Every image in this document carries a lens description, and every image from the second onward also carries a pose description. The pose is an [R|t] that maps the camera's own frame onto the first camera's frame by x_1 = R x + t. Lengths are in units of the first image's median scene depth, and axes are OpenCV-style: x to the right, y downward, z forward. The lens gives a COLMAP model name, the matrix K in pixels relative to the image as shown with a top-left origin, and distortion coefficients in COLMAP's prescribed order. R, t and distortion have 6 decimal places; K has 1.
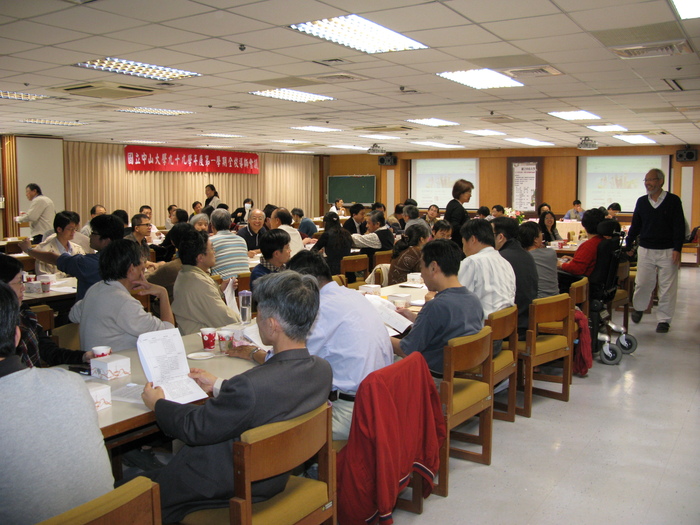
lens RADIAL K [[724.5, 0, 350.0], [0, 724.5, 262.5], [0, 0, 1]] dist [-0.138155, 0.025350]
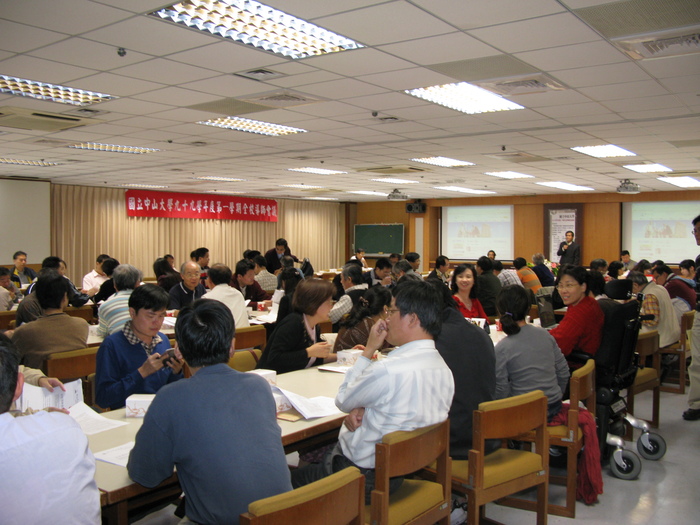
lens RADIAL K [[724.5, 0, 350.0], [0, 724.5, 262.5], [0, 0, 1]] dist [-0.138155, 0.025350]
pose [[0.996804, 0.007744, -0.079505, 0.052565], [-0.013176, 0.997597, -0.068024, -0.008549], [0.078787, 0.068854, 0.994511, 0.092490]]
